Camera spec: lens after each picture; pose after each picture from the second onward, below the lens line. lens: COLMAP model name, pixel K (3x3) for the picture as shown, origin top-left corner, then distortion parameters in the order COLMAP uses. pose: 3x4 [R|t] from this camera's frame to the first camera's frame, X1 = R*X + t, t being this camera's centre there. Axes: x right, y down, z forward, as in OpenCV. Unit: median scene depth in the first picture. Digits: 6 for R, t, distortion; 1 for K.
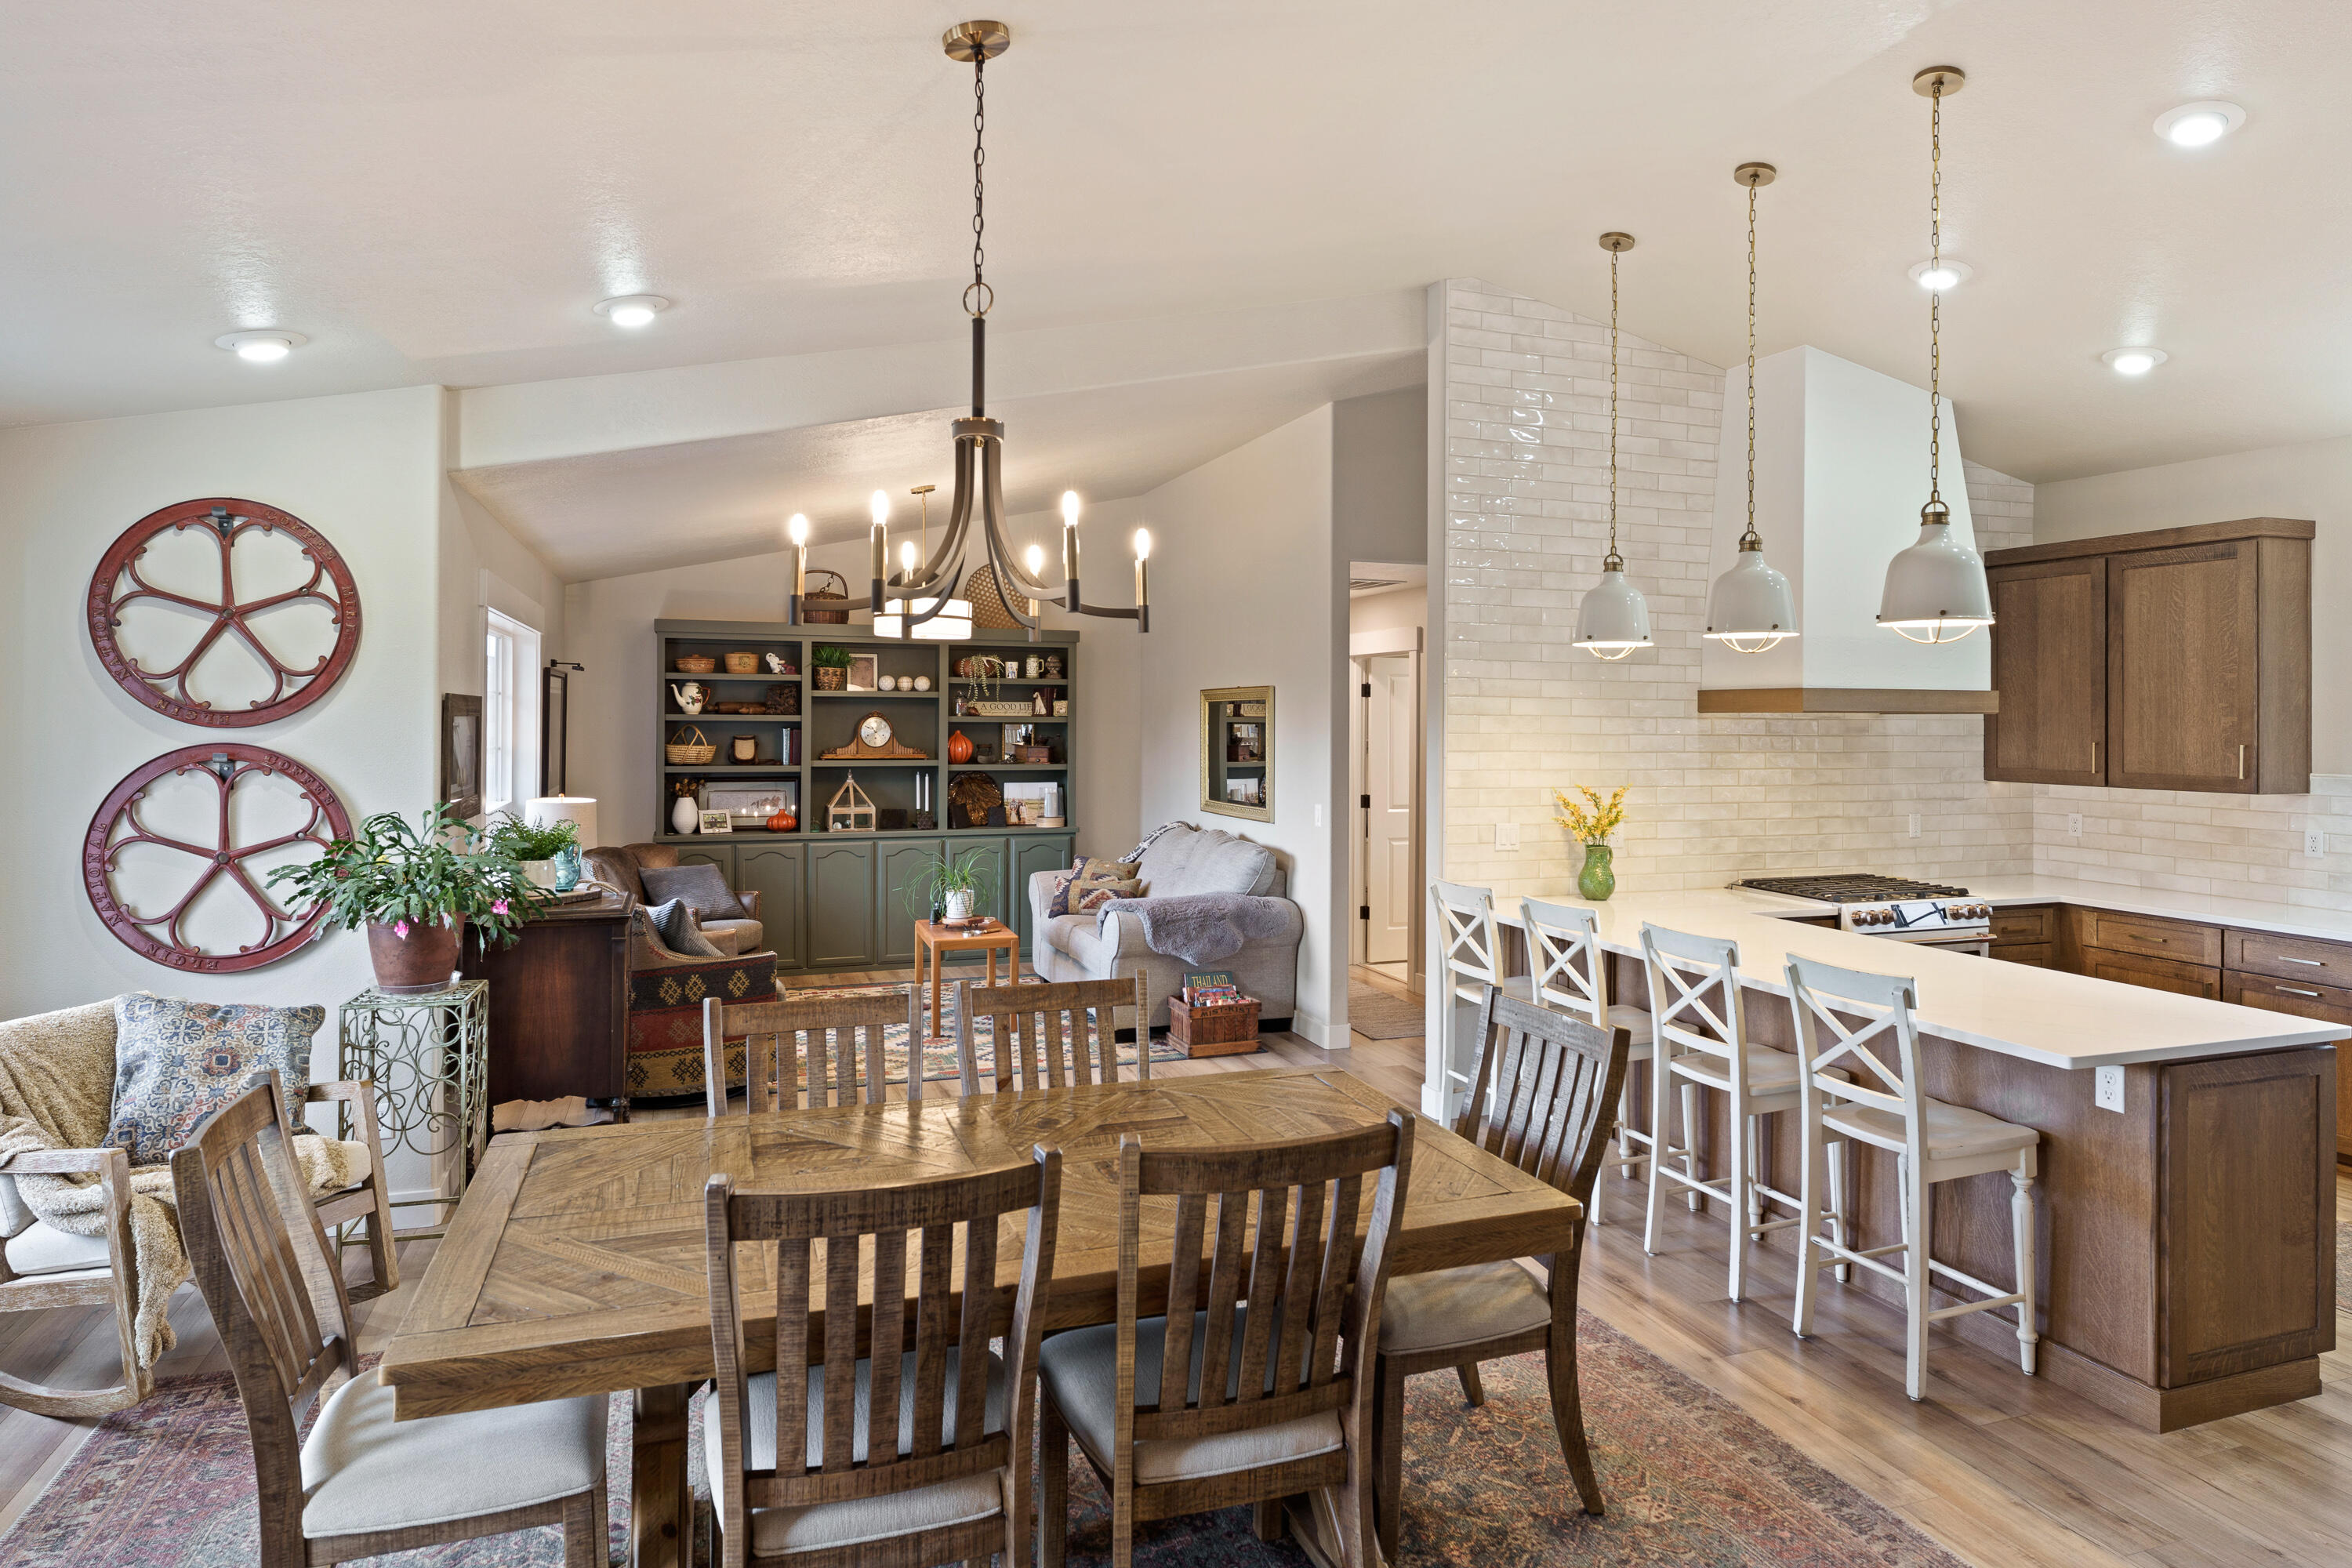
lens RADIAL K [[1369.0, 0, 1192.9], [0, 1369.0, 718.3], [0, 0, 1]] dist [-0.004203, -0.000598]
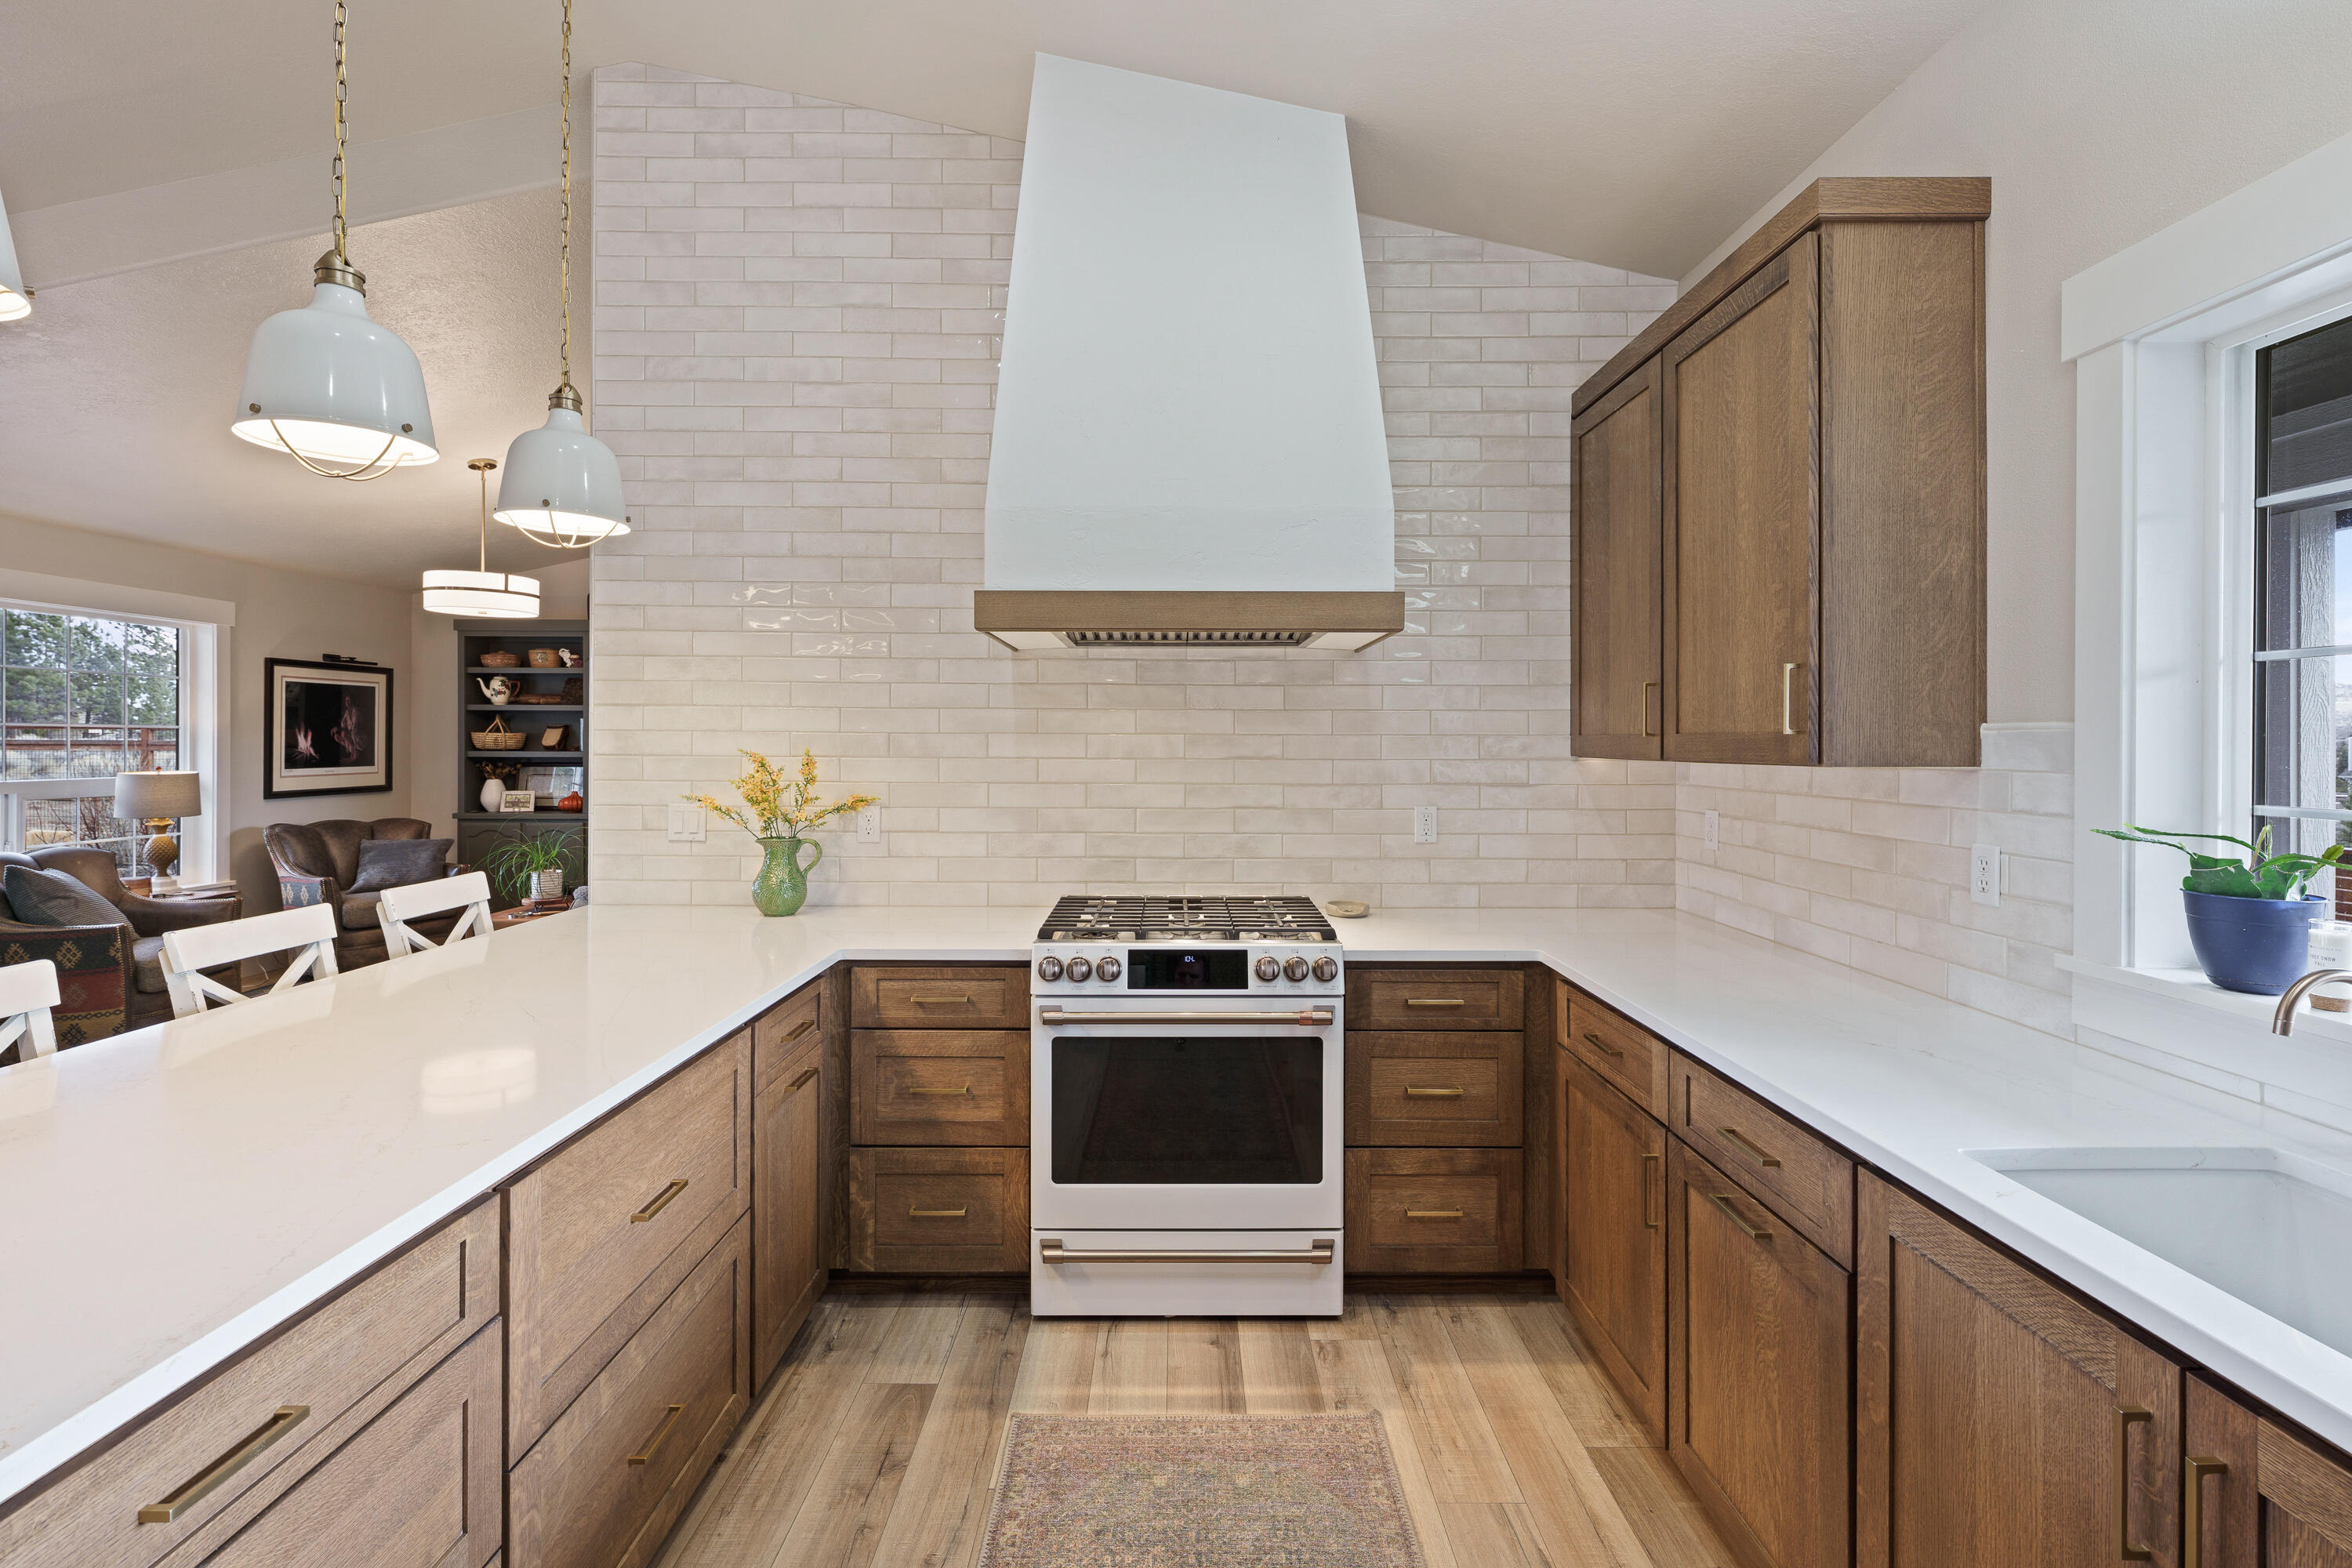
lens RADIAL K [[1056.1, 0, 1193.3], [0, 1056.1, 745.3], [0, 0, 1]] dist [-0.002652, -0.000048]
pose [[0.941999, -0.002302, -0.335608, 0.645586], [0.002451, 0.999997, 0.000022, 0.044428], [0.335607, -0.000843, 0.942002, 0.537921]]
